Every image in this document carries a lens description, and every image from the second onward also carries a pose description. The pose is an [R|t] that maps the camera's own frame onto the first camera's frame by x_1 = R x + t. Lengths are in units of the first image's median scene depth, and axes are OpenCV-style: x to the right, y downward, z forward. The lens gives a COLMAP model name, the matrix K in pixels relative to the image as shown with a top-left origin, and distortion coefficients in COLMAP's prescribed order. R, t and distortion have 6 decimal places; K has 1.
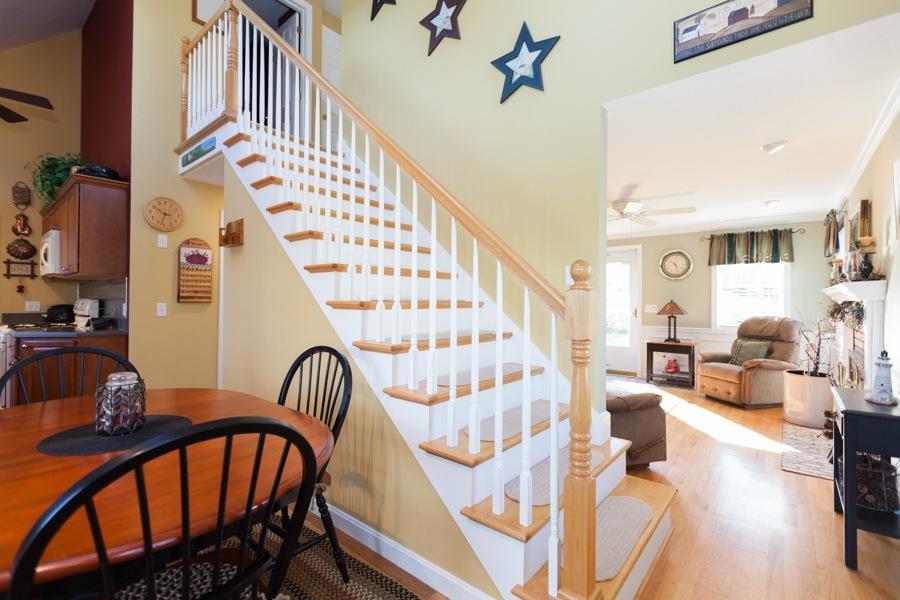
lens RADIAL K [[404.8, 0, 449.5], [0, 404.8, 296.3], [0, 0, 1]] dist [0.000392, 0.000051]
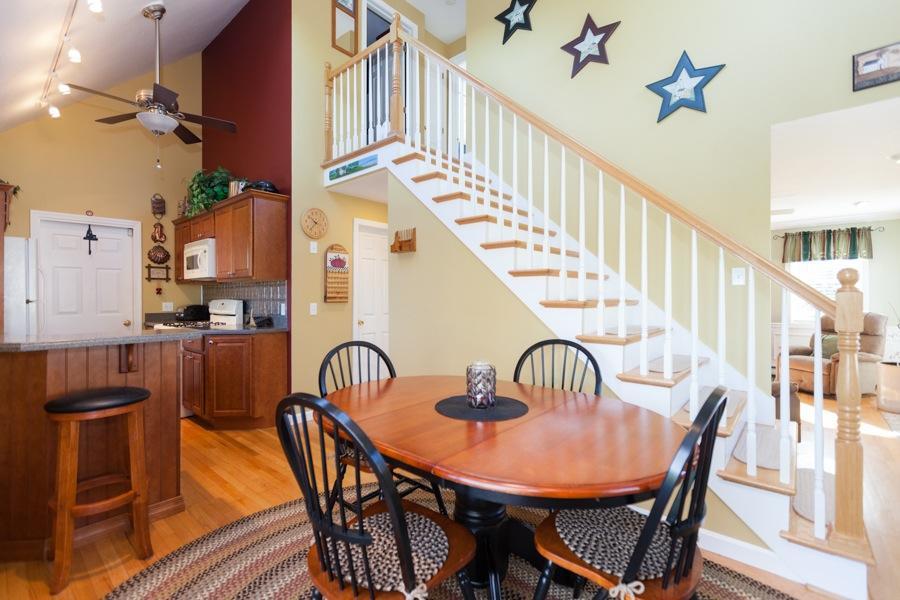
lens RADIAL K [[401.7, 0, 446.5], [0, 401.7, 294.7], [0, 0, 1]] dist [0.002377, -0.000557]
pose [[0.999610, -0.008254, -0.026693, -0.296693], [0.008378, 0.999955, 0.004530, -0.007891], [0.026655, -0.004752, 0.999633, -0.089429]]
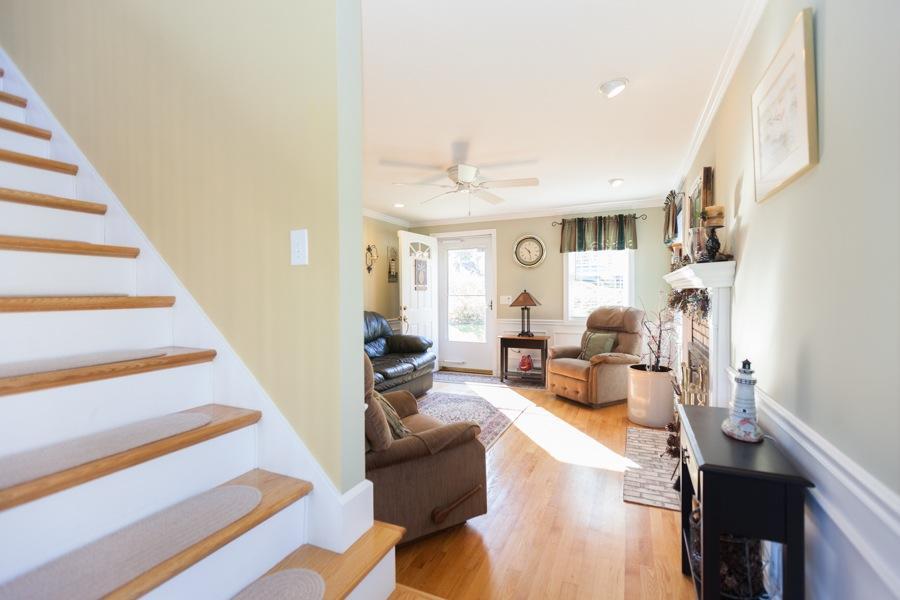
lens RADIAL K [[404.8, 0, 449.5], [0, 404.8, 296.3], [0, 0, 1]] dist [0.000392, 0.000051]
pose [[0.964179, -0.015871, 0.264779, 0.217598], [0.010958, 0.999740, 0.020020, 0.004582], [-0.265028, -0.016401, 0.964101, 0.251066]]
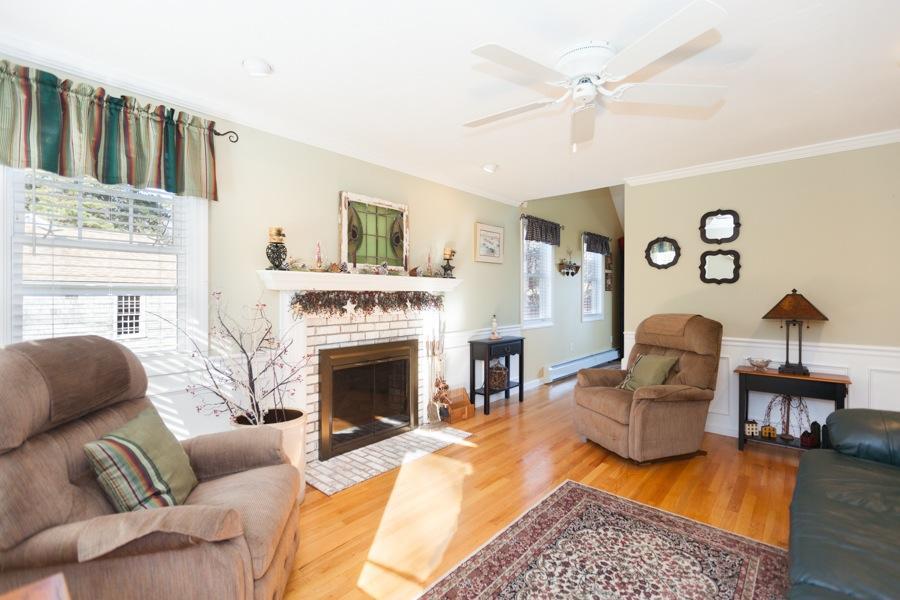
lens RADIAL K [[404.8, 0, 449.5], [0, 404.8, 296.3], [0, 0, 1]] dist [0.000392, 0.000051]
pose [[-0.998913, -0.005678, 0.046272, 0.635833], [-0.005850, 0.999976, -0.003603, 0.022683], [-0.046250, -0.003869, -0.998922, 1.634558]]
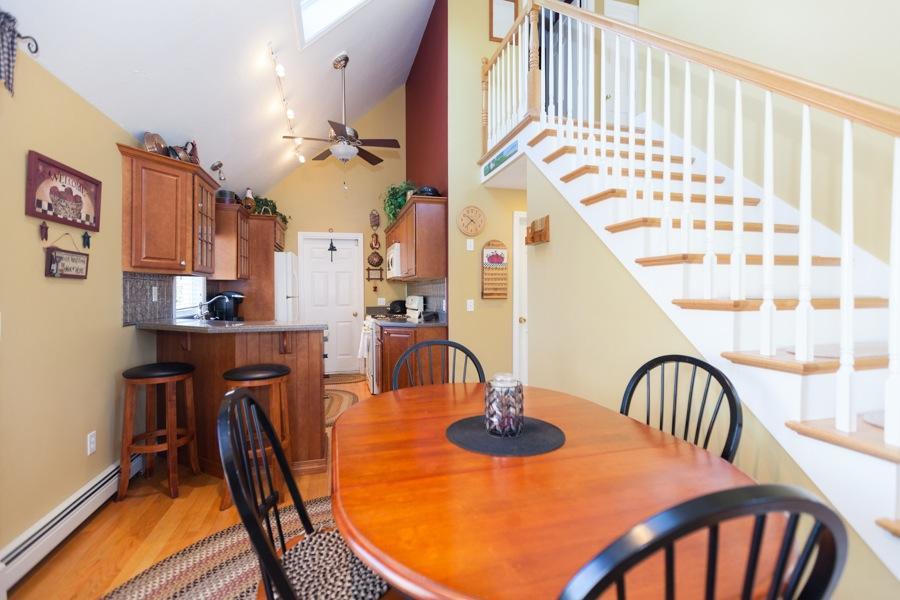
lens RADIAL K [[401.7, 0, 446.5], [0, 401.7, 294.7], [0, 0, 1]] dist [0.002377, -0.000557]
pose [[0.824124, -0.008112, -0.566352, -0.120430], [0.015144, 0.999856, 0.007716, -0.006370], [0.566207, -0.014936, 0.824127, 0.031243]]
